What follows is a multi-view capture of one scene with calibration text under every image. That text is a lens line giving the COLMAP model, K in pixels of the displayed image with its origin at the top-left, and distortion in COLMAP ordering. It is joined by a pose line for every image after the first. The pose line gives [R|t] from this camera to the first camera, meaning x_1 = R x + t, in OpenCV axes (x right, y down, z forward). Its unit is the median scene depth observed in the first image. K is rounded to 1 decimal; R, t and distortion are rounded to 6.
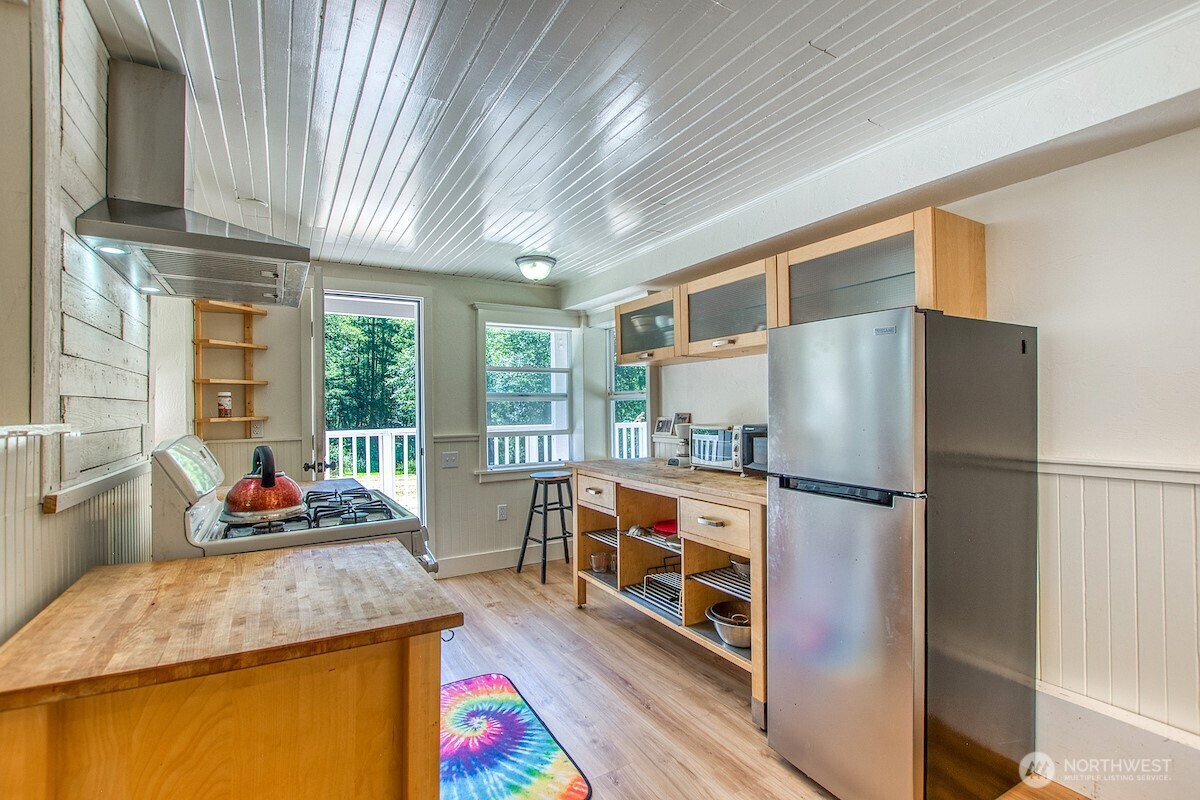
lens RADIAL K [[521.7, 0, 603.2], [0, 521.7, 403.3], [0, 0, 1]] dist [-0.003099, -0.000609]
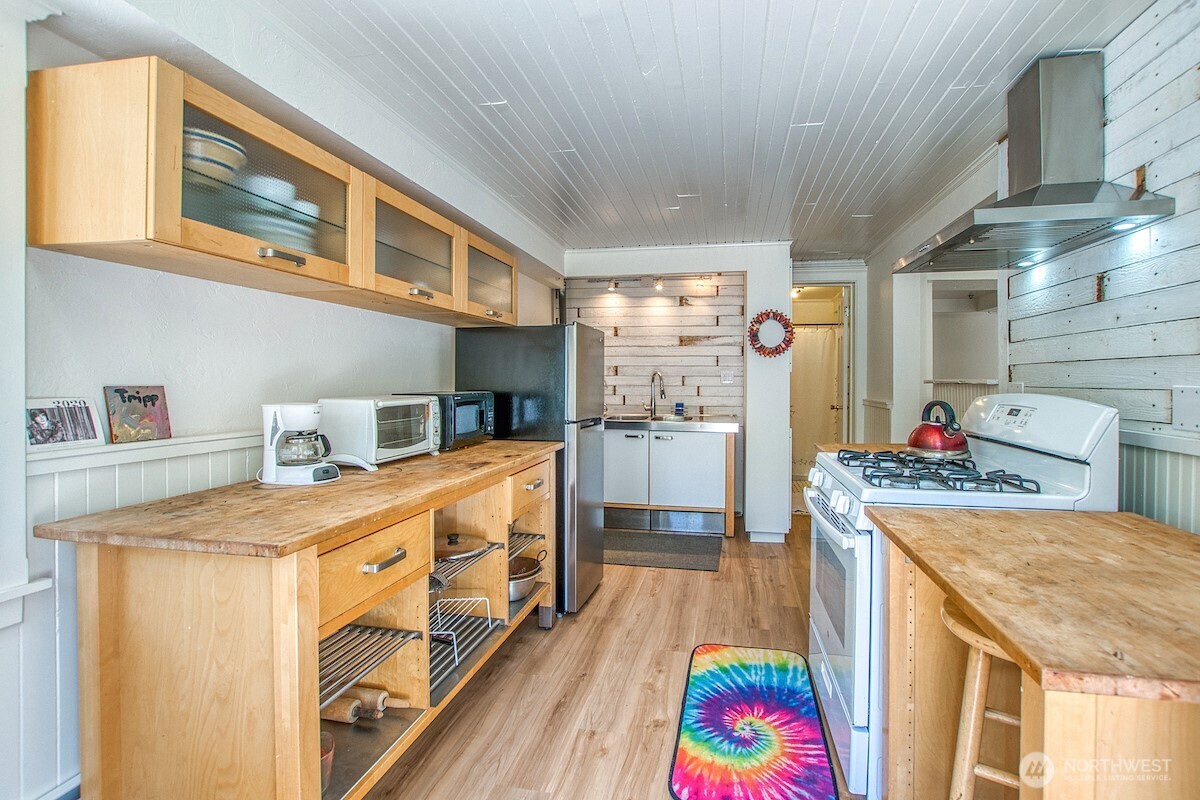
lens RADIAL K [[521.7, 0, 607.6], [0, 521.7, 392.8], [0, 0, 1]] dist [-0.003099, -0.000609]
pose [[-0.719829, -0.001290, 0.694150, -0.715479], [-0.002635, 0.999996, -0.000874, 0.041878], [-0.694146, -0.002458, -0.719830, 1.874875]]
